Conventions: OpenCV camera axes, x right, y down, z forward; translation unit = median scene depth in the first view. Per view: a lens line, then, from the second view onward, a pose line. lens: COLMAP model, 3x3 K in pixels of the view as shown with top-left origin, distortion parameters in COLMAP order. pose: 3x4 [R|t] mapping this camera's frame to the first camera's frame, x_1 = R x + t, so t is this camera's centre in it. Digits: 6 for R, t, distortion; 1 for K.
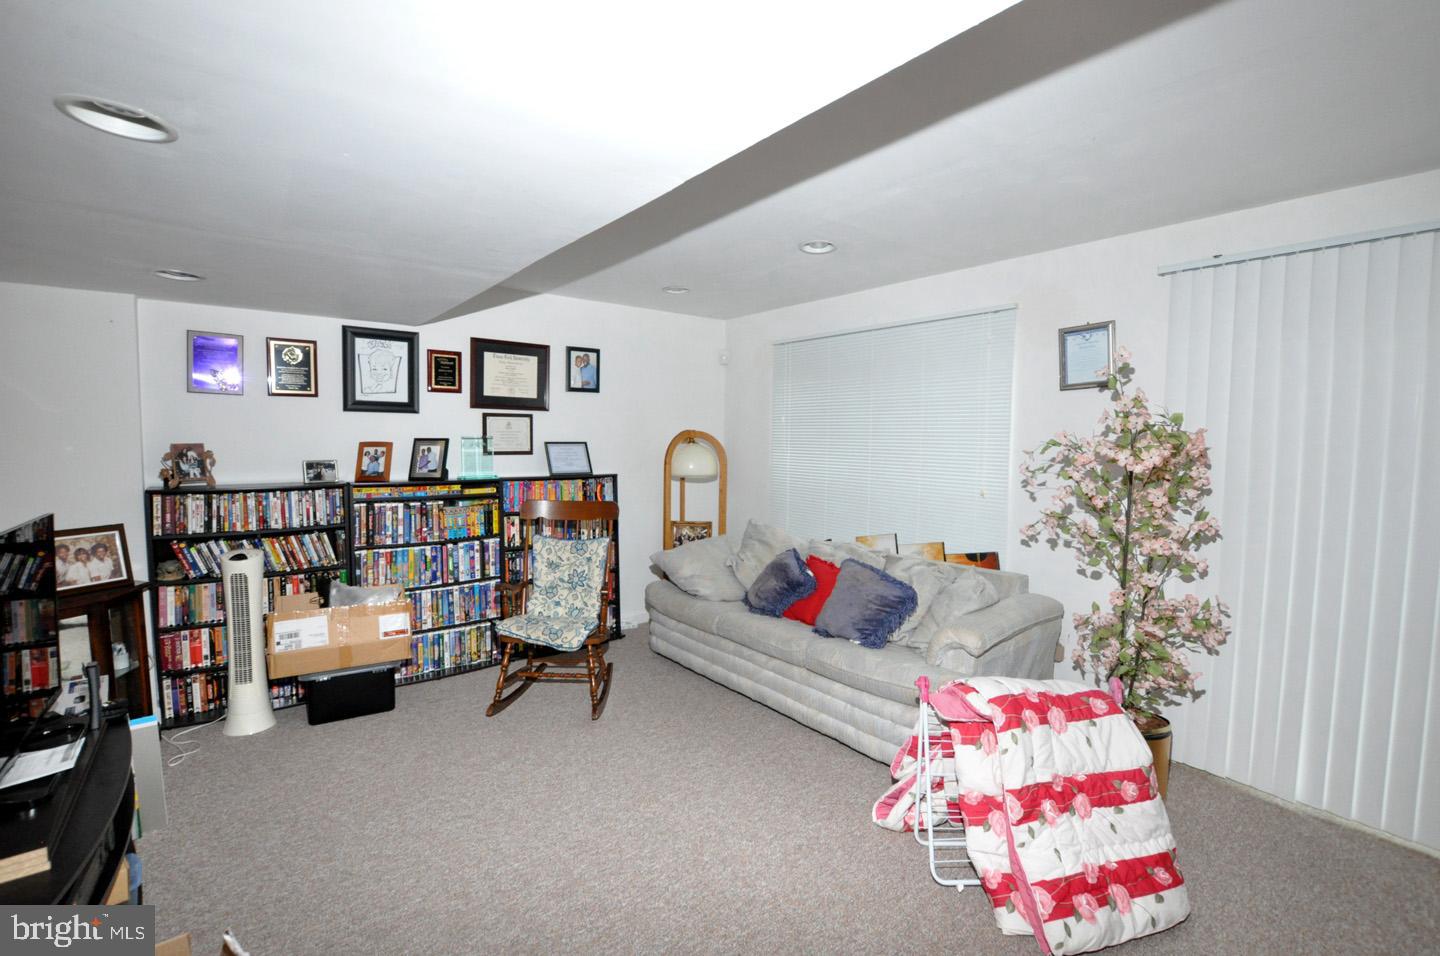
lens RADIAL K [[630.6, 0, 722.7], [0, 630.6, 477.5], [0, 0, 1]] dist [-0.023821, 0.000228]
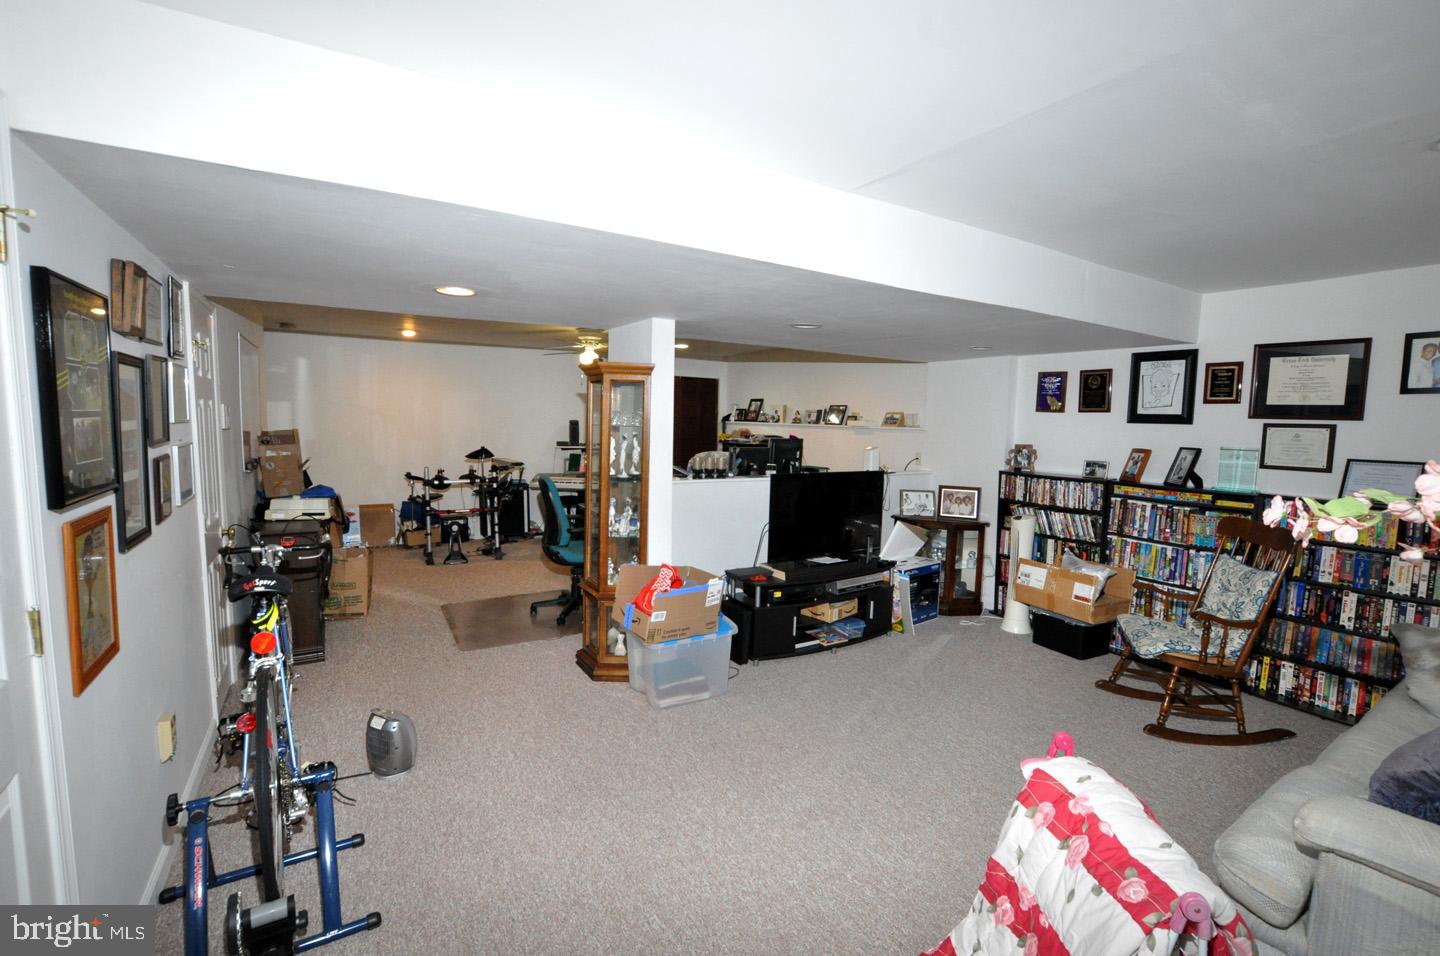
lens RADIAL K [[630.6, 0, 722.7], [0, 630.6, 477.5], [0, 0, 1]] dist [-0.023821, 0.000228]
pose [[-0.107977, 0.079683, -0.990955, 0.701966], [-0.087225, 0.992179, 0.089286, -0.039410], [0.990320, 0.096077, -0.100182, 0.340368]]
